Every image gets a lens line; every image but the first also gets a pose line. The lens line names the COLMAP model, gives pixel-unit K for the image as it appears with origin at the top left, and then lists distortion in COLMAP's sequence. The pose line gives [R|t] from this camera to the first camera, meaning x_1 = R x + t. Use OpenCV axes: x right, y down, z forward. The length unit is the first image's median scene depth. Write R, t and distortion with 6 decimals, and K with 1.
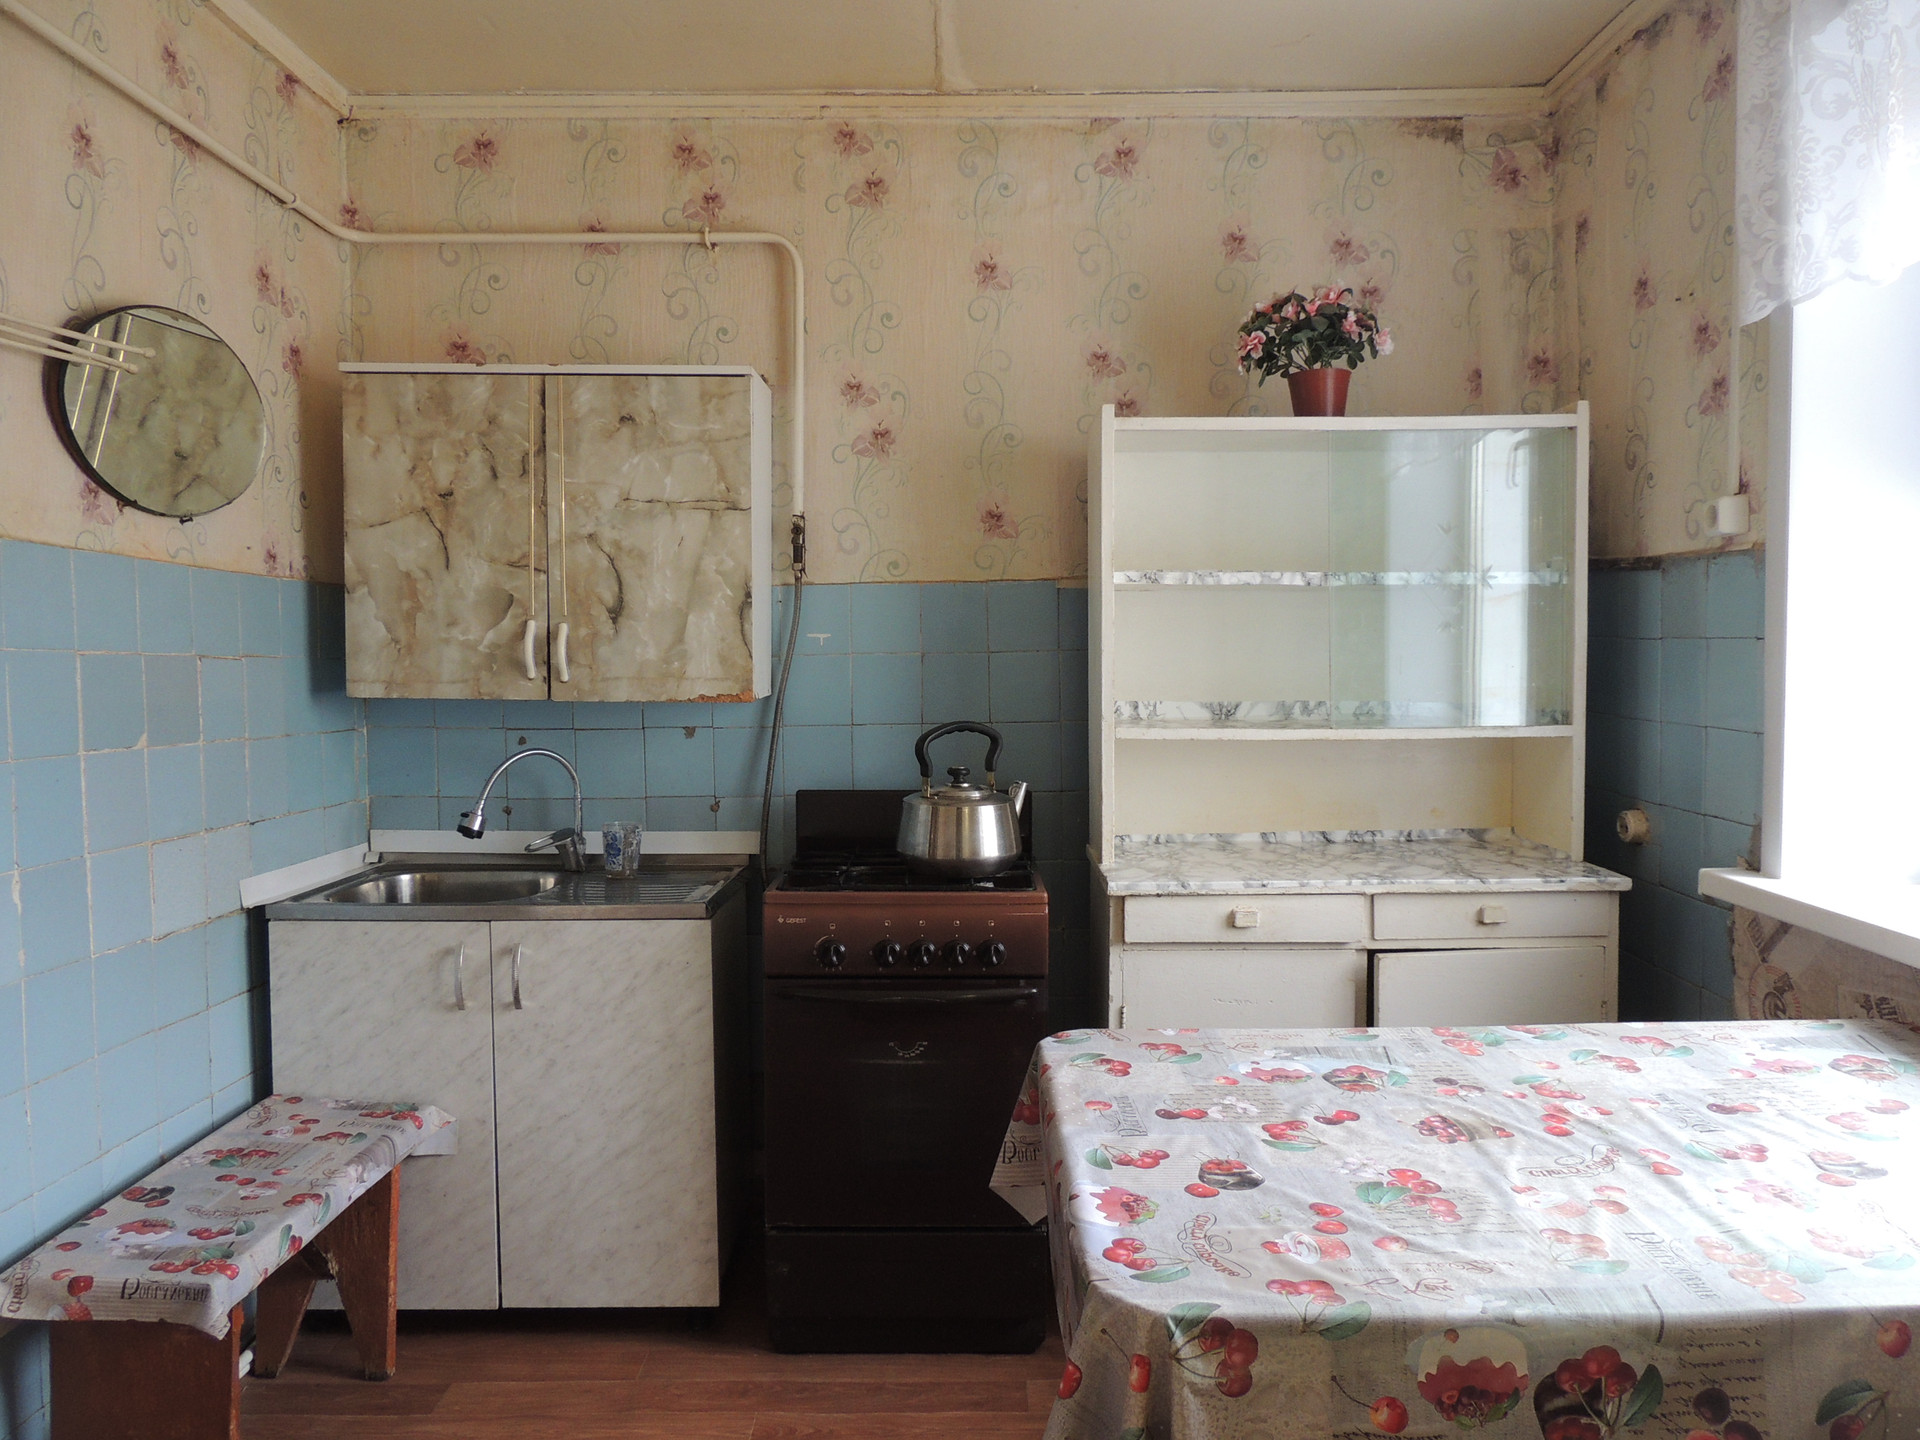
lens RADIAL K [[1361.9, 0, 964.8], [0, 1361.9, 726.4], [0, 0, 1]] dist [-0.022826, 0.002422]
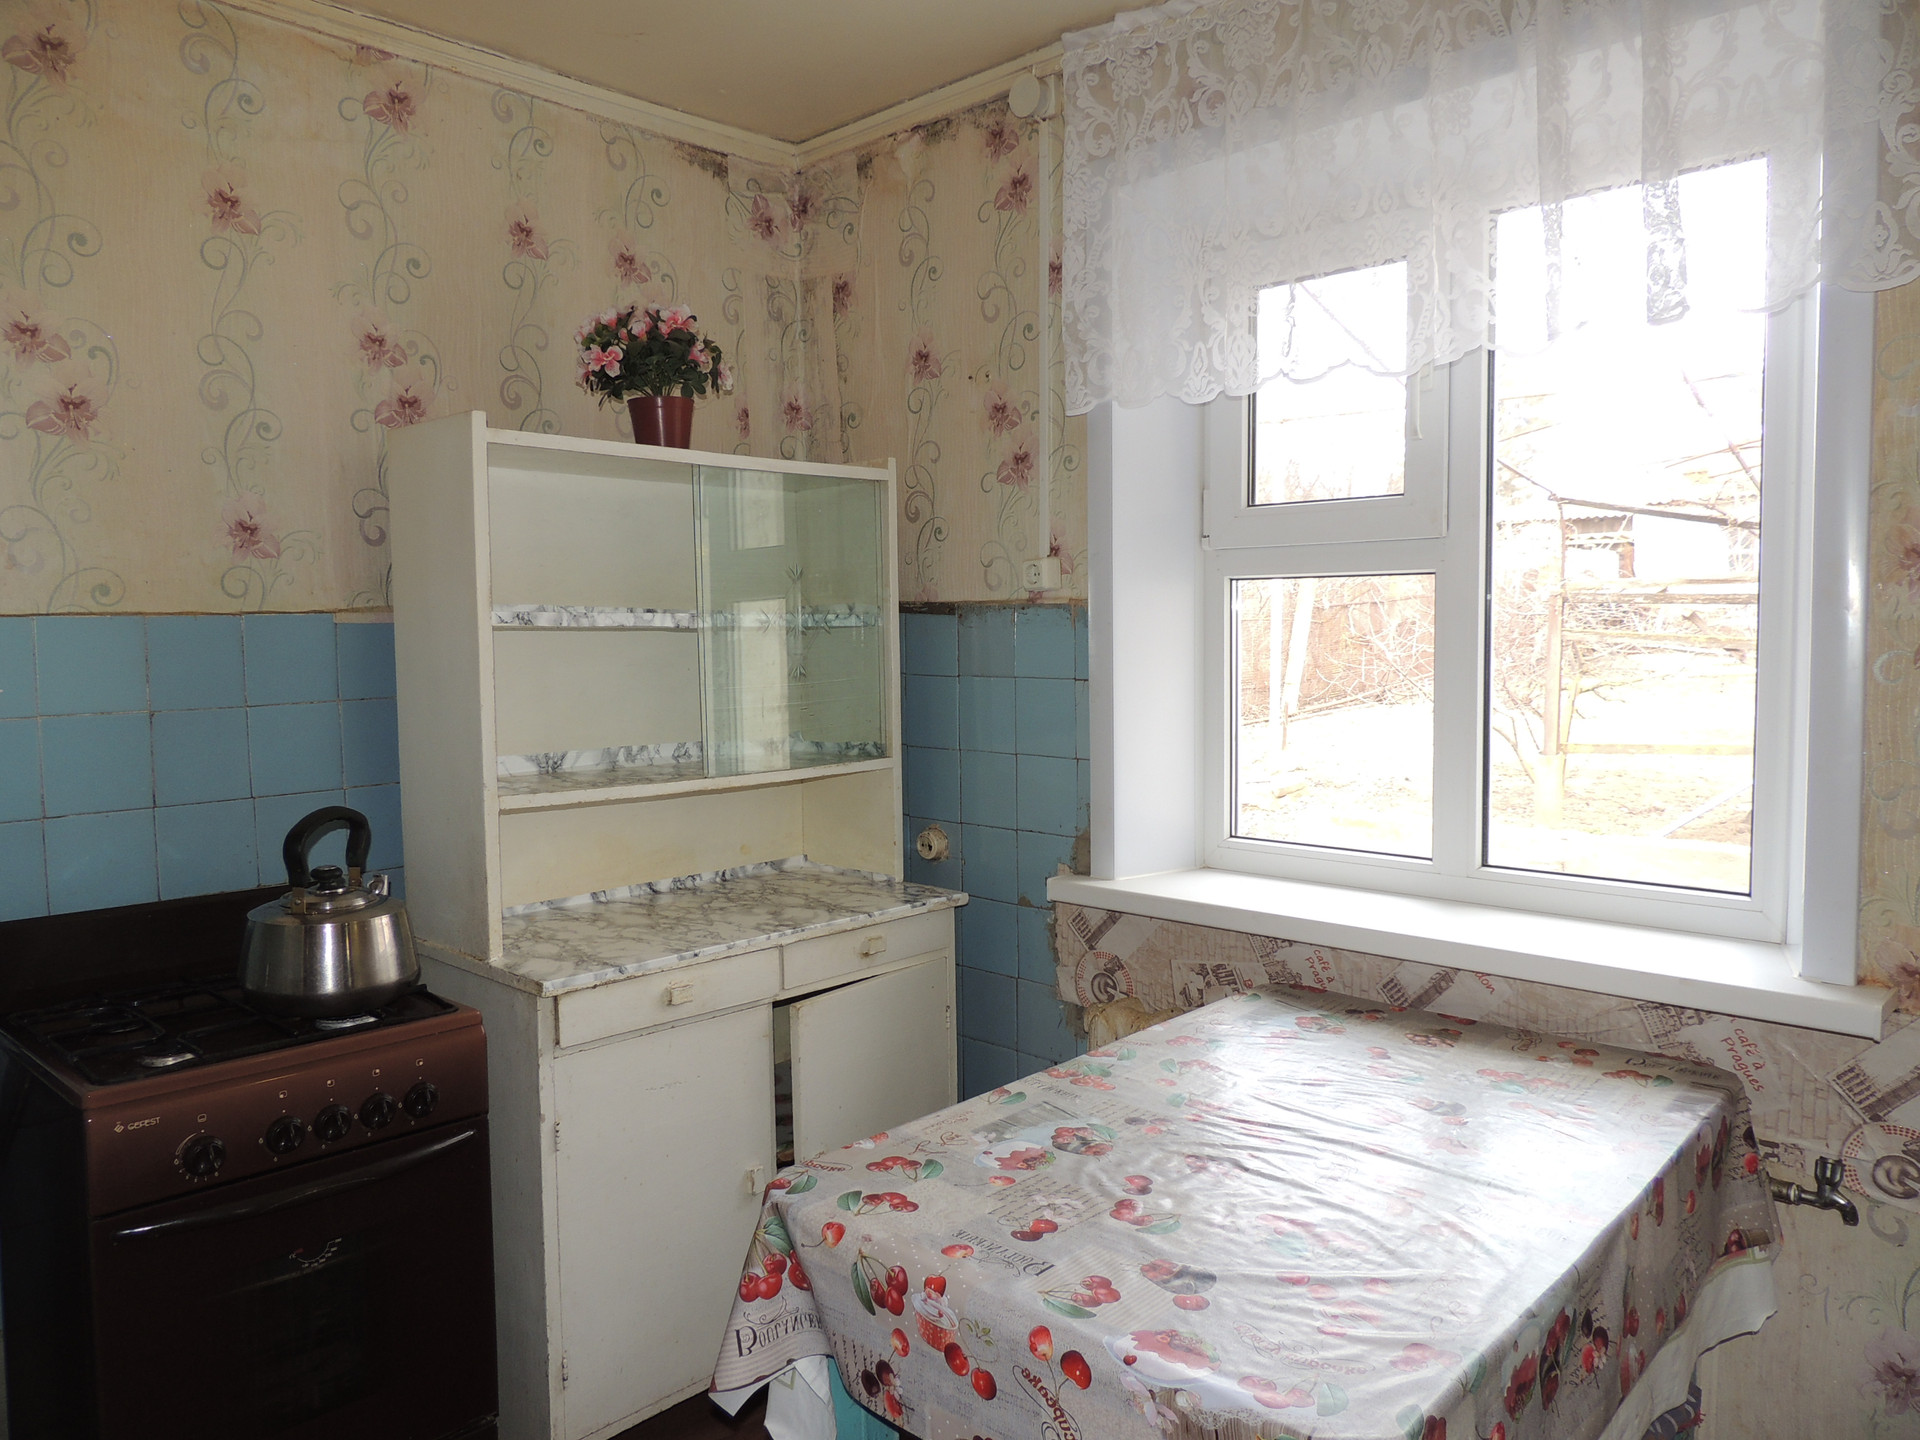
lens RADIAL K [[1361.9, 0, 956.8], [0, 1361.9, 729.0], [0, 0, 1]] dist [-0.022826, 0.002422]
pose [[0.683236, -0.052217, 0.728328, -0.303334], [0.047609, 0.998503, 0.026925, -0.049799], [-0.728644, 0.016279, 0.684700, 0.217491]]
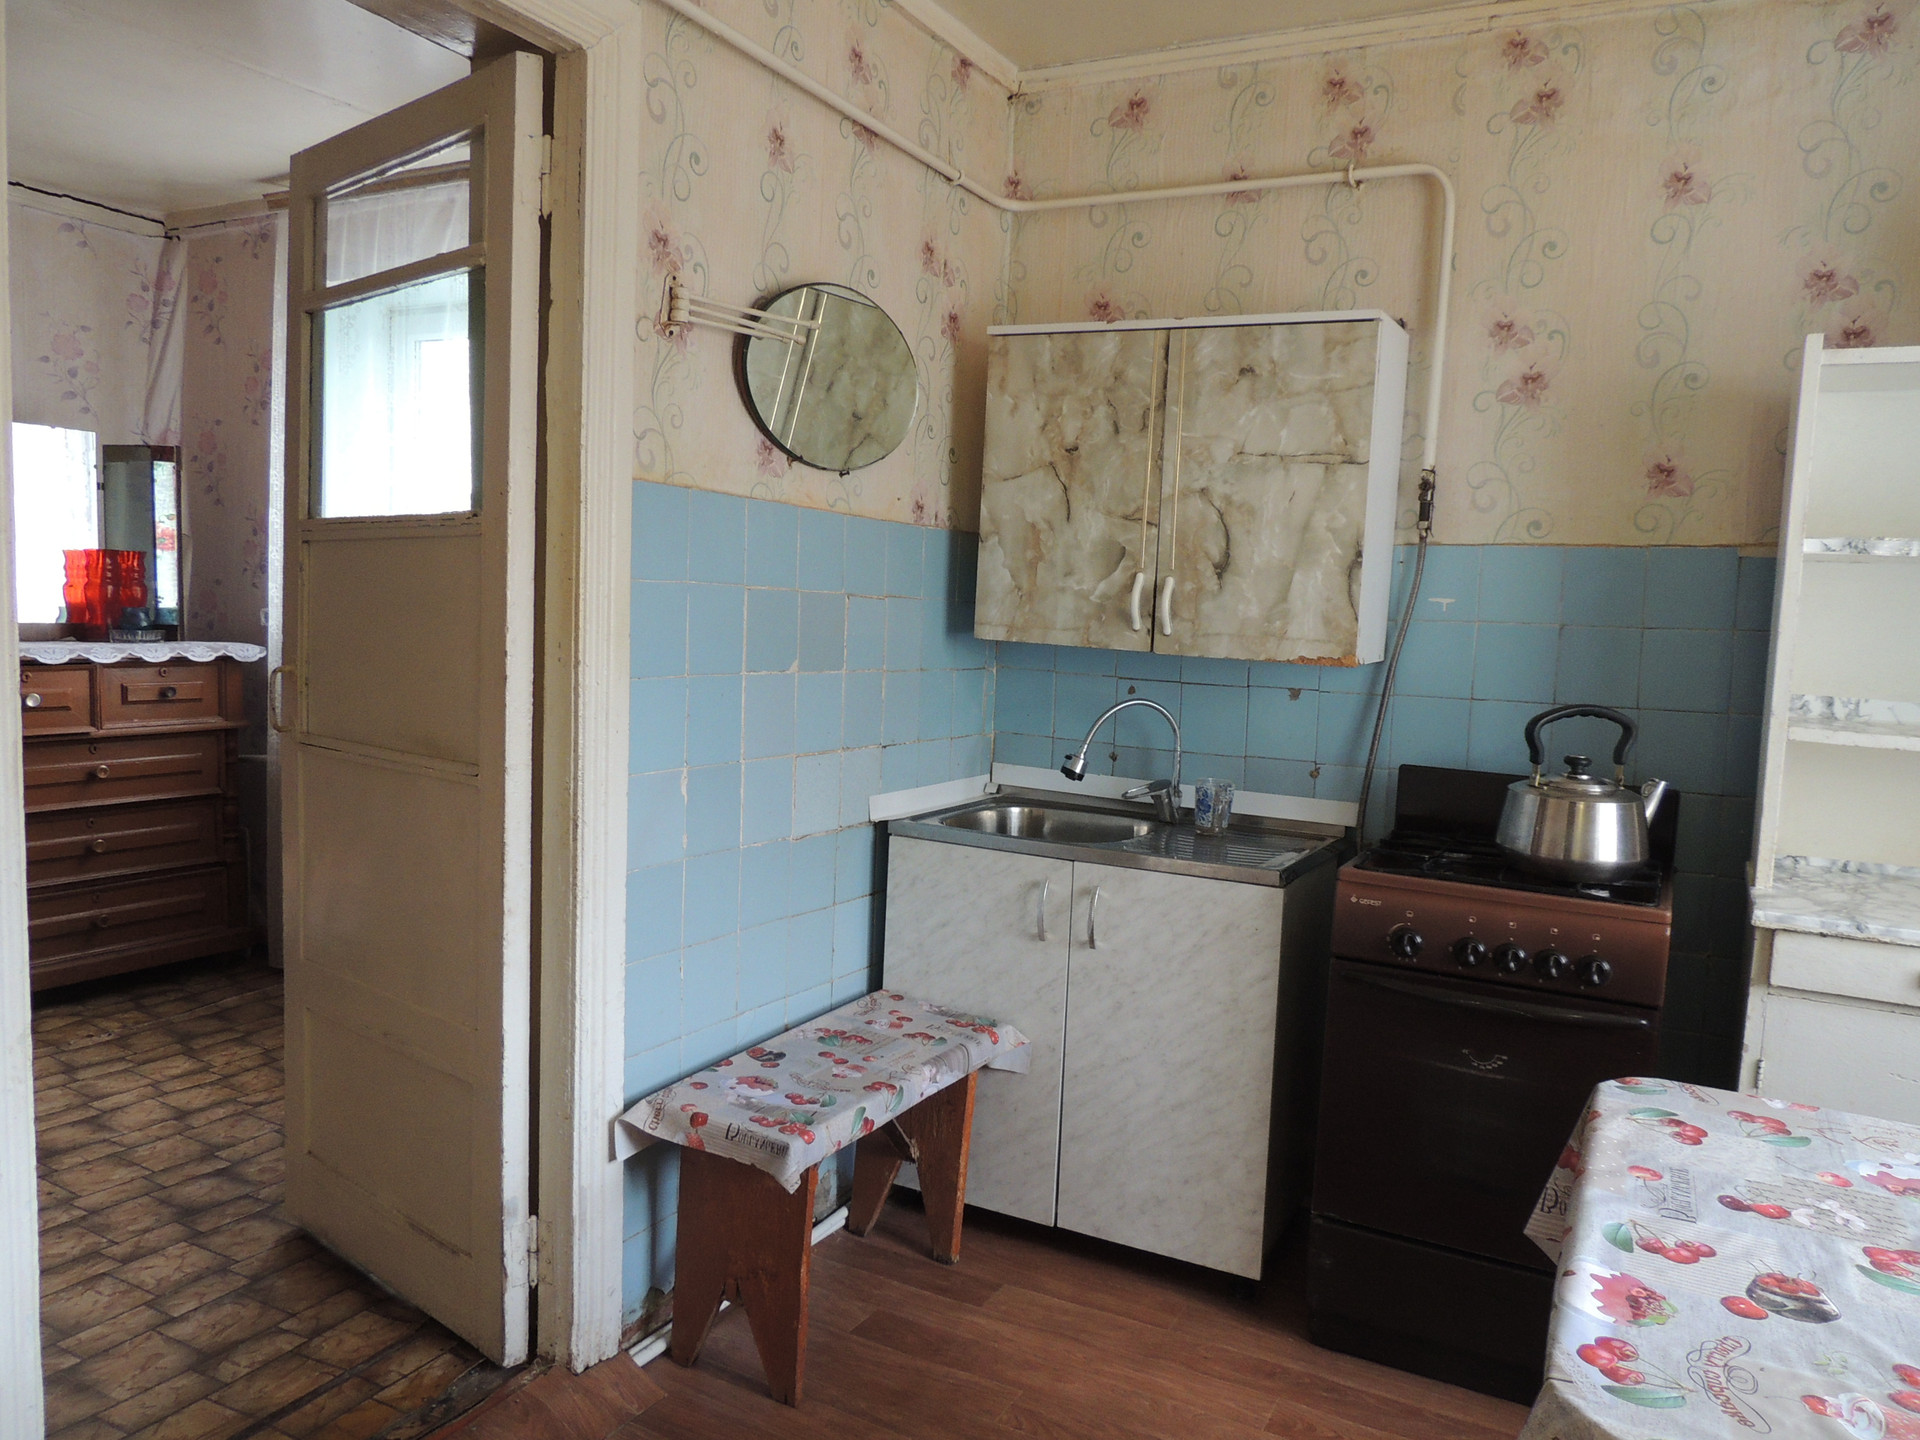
lens RADIAL K [[1361.9, 0, 964.8], [0, 1361.9, 725.8], [0, 0, 1]] dist [-0.022826, 0.002422]
pose [[0.879079, 0.085231, -0.468994, 0.054779], [-0.070427, 0.996310, 0.049052, -0.004791], [0.471444, -0.010090, 0.881838, 0.037574]]
